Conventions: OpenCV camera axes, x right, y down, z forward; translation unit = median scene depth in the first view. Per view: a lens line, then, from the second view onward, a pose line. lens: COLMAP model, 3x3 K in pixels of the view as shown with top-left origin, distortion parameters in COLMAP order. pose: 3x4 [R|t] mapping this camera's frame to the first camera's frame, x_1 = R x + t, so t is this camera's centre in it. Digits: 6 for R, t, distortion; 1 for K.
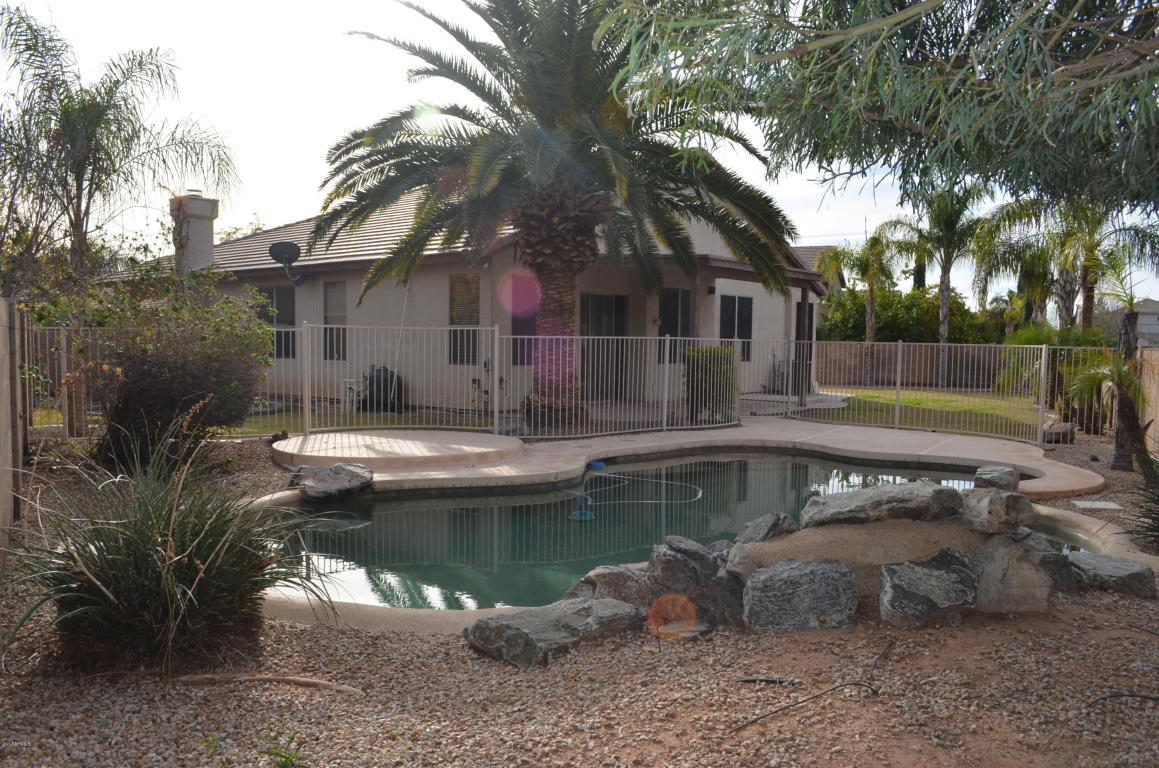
lens RADIAL K [[921.0, 0, 584.7], [0, 921.0, 404.5], [0, 0, 1]] dist [-0.084967, 0.020304]
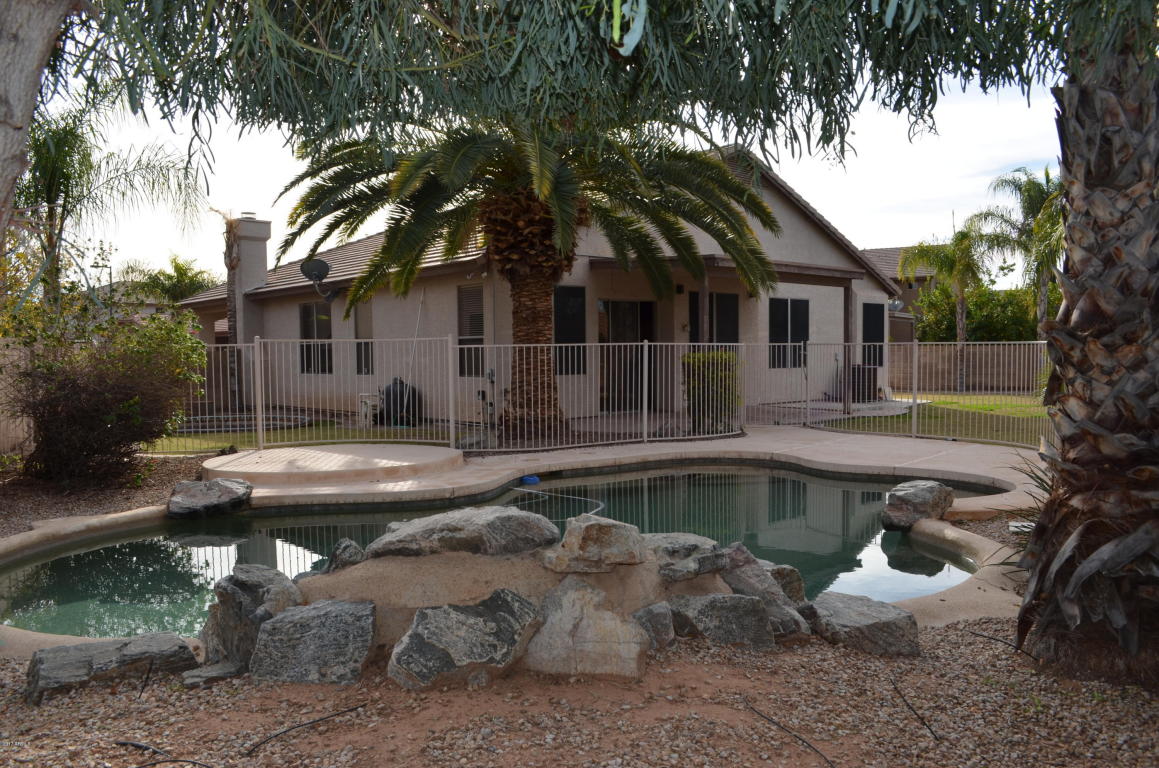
lens RADIAL K [[921.0, 0, 580.3], [0, 921.0, 395.7], [0, 0, 1]] dist [-0.084967, 0.020304]
pose [[0.987364, -0.016488, -0.157608, 0.171664], [0.013004, 0.999648, -0.023116, 0.001863], [0.157934, 0.020775, 0.987231, 0.059363]]
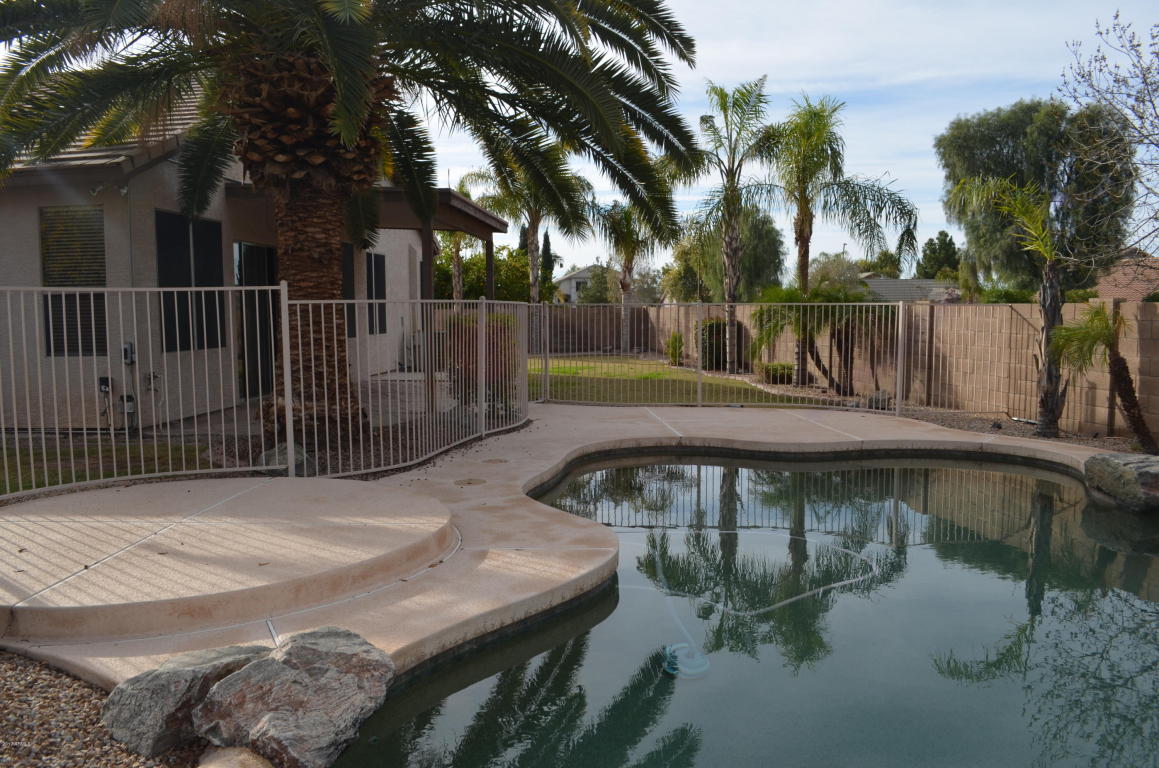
lens RADIAL K [[921.0, 0, 583.6], [0, 921.0, 392.0], [0, 0, 1]] dist [-0.084967, 0.020304]
pose [[0.826410, -0.070167, 0.558680, -0.231713], [0.059016, 0.997534, 0.037986, -0.026695], [-0.559967, 0.001579, 0.828513, 0.393685]]
